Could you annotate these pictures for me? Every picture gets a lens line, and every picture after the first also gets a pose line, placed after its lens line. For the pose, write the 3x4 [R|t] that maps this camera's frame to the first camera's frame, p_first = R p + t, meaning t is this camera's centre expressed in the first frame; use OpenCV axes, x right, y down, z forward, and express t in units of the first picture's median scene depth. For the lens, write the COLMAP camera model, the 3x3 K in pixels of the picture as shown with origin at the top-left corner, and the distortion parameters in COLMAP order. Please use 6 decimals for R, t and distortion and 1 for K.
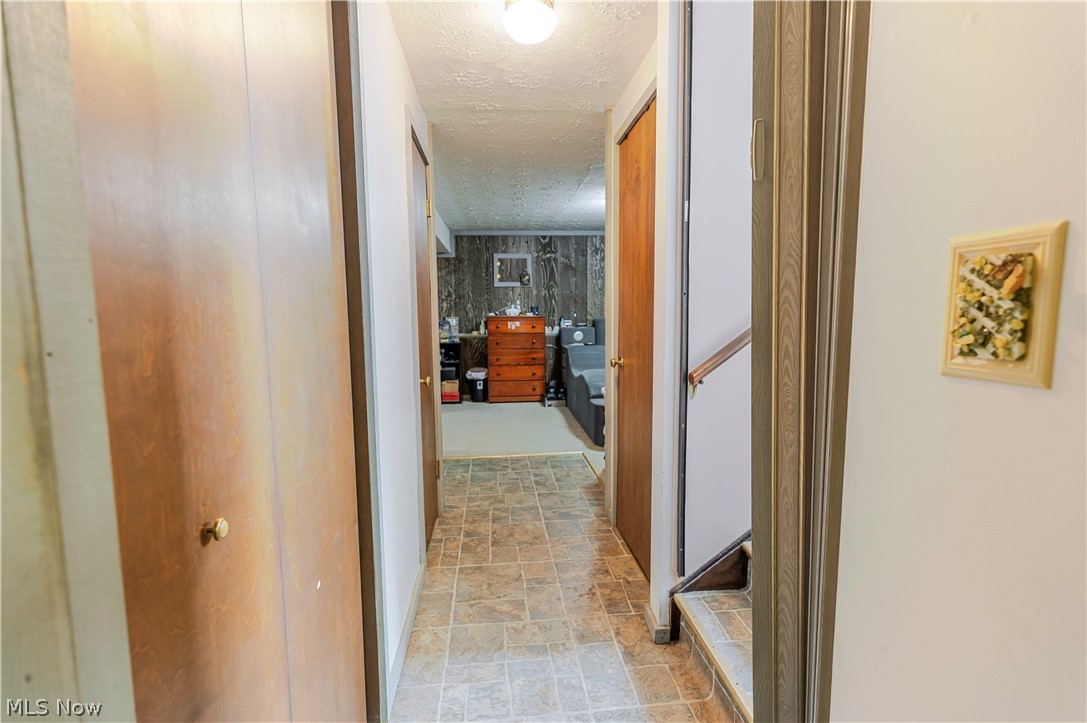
lens RADIAL K [[498.7, 0, 544.2], [0, 498.7, 360.5], [0, 0, 1]] dist [0.003226, -0.001030]
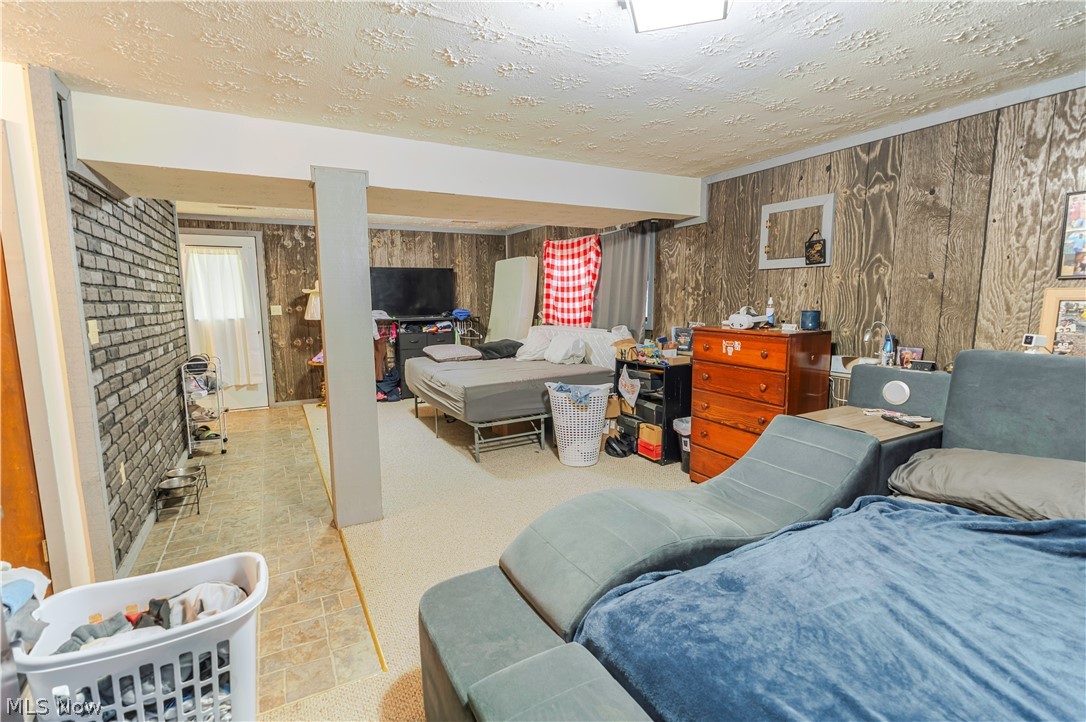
lens RADIAL K [[498.3, 0, 542.4], [0, 498.3, 358.7], [0, 0, 1]] dist [0.003226, -0.001030]
pose [[0.379219, 0.126032, -0.916684, 0.307529], [-0.088069, 0.991099, 0.099831, -0.086921], [0.921106, 0.042873, 0.386943, 0.589454]]
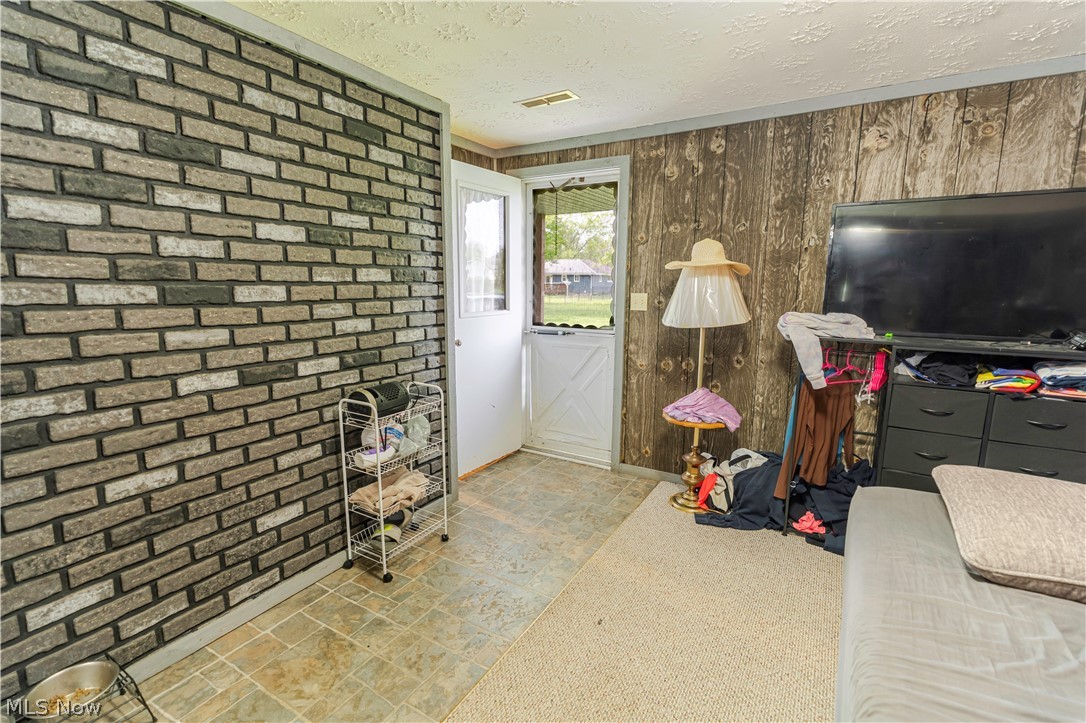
lens RADIAL K [[498.3, 0, 541.2], [0, 498.3, 362.1], [0, 0, 1]] dist [0.003226, -0.001030]
pose [[-0.600295, 0.135100, -0.788286, 0.062100], [-0.080563, 0.970402, 0.227662, -0.087200], [0.795711, 0.200171, -0.571643, 0.639982]]
